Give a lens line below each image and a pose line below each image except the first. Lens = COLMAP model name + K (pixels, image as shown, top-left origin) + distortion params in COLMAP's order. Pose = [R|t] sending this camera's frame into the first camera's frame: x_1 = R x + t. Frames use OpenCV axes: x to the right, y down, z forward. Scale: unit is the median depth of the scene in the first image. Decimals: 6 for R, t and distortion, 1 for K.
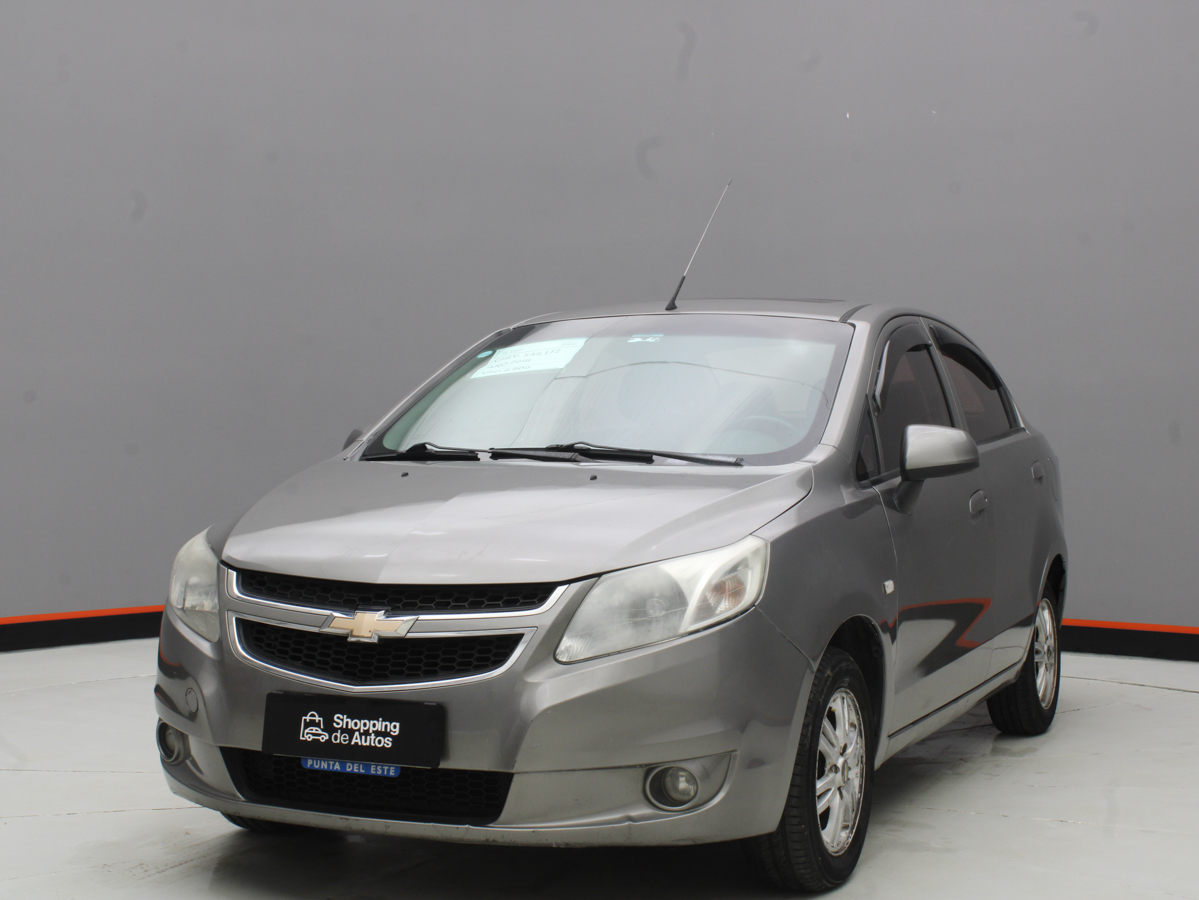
lens RADIAL K [[1883.1, 0, 593.9], [0, 1883.1, 449.3], [0, 0, 1]] dist [-0.037873, 0.000000]
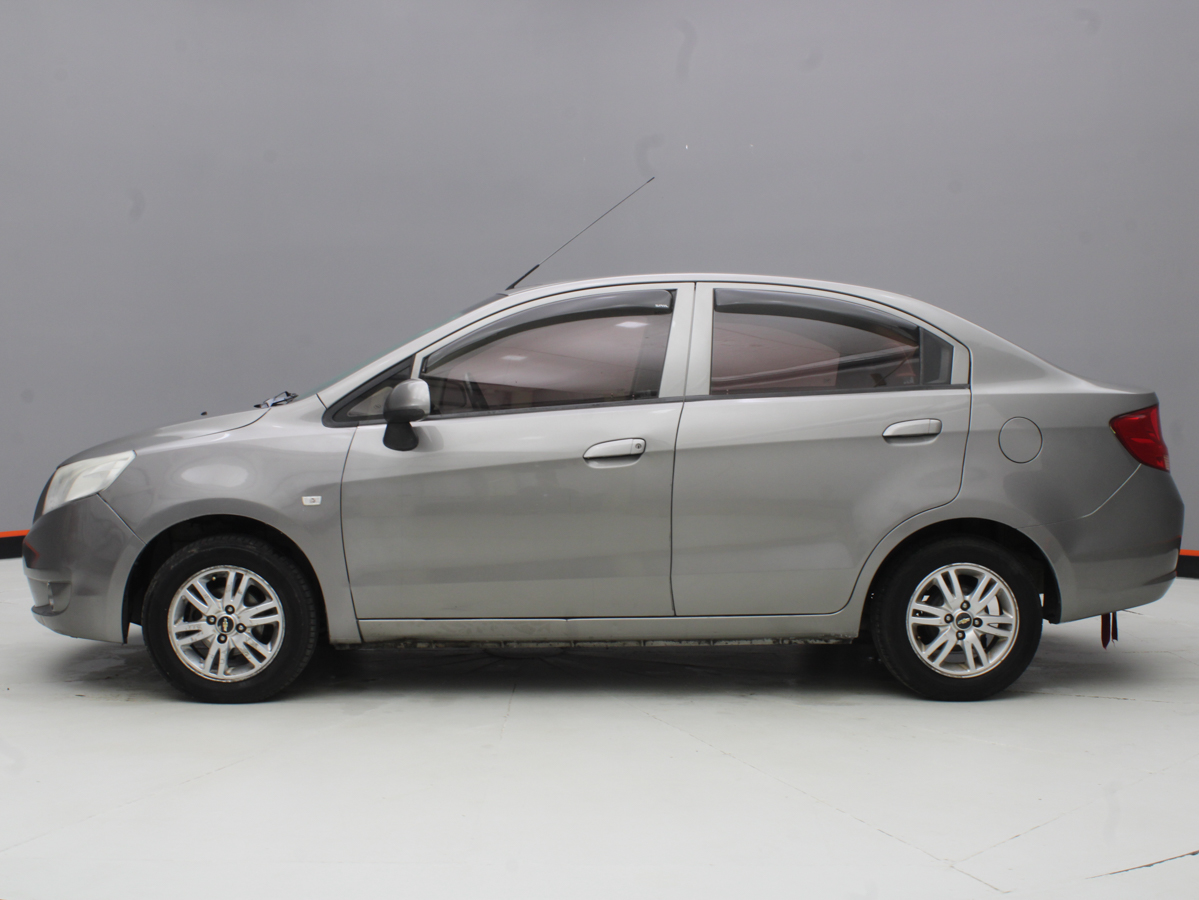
lens RADIAL K [[1353.9, 0, 586.0], [0, 1353.9, 461.5], [0, 0, 1]] dist [-0.066207, 0.000000]
pose [[0.450372, 0.037546, -0.892051, 1.271044], [-0.014511, 0.999291, 0.034734, 0.011395], [0.892723, -0.002699, 0.450598, 0.867525]]
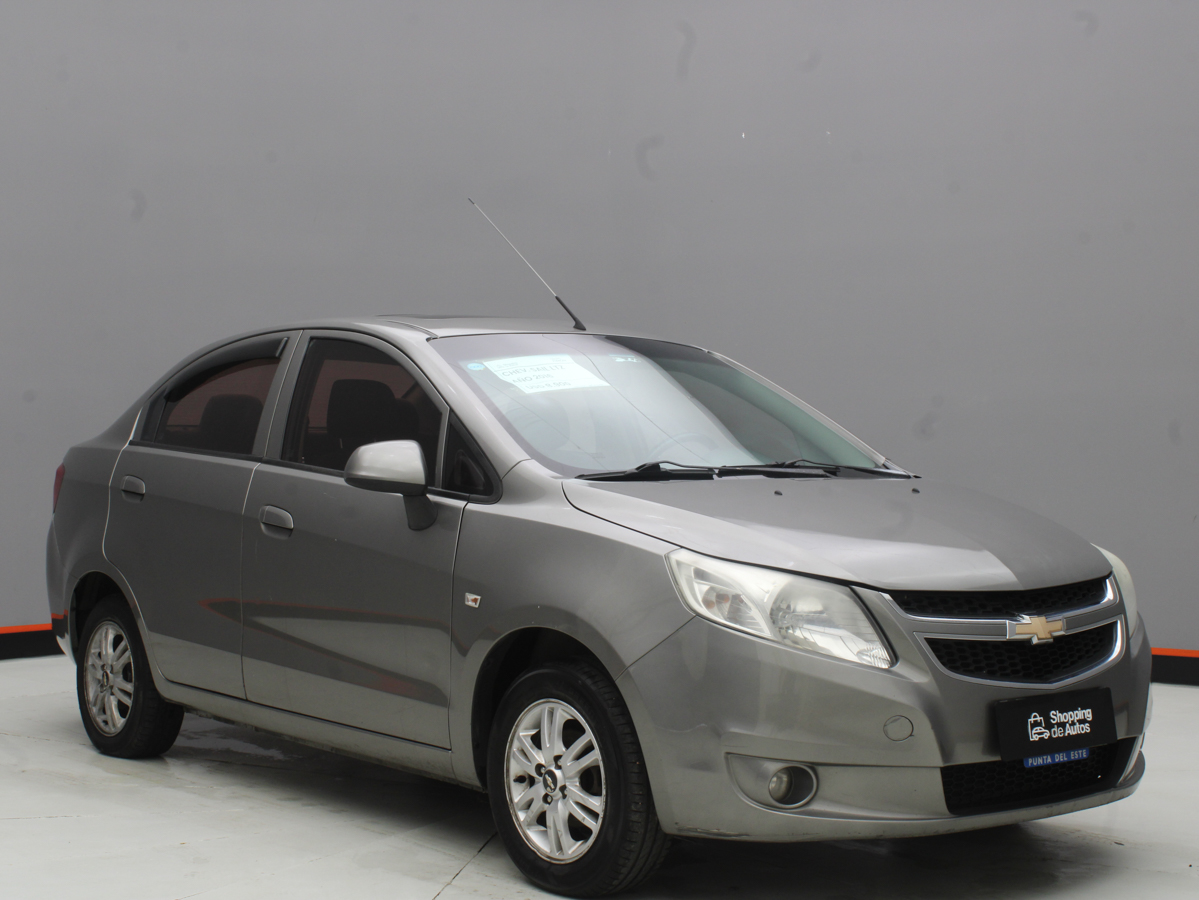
lens RADIAL K [[1883.1, 0, 593.4], [0, 1883.1, 449.5], [0, 0, 1]] dist [-0.037873, 0.000000]
pose [[0.446656, -0.003765, 0.894698, -1.219290], [0.007211, 0.999974, 0.000609, -0.013106], [-0.894676, 0.006180, 0.446672, 0.746537]]
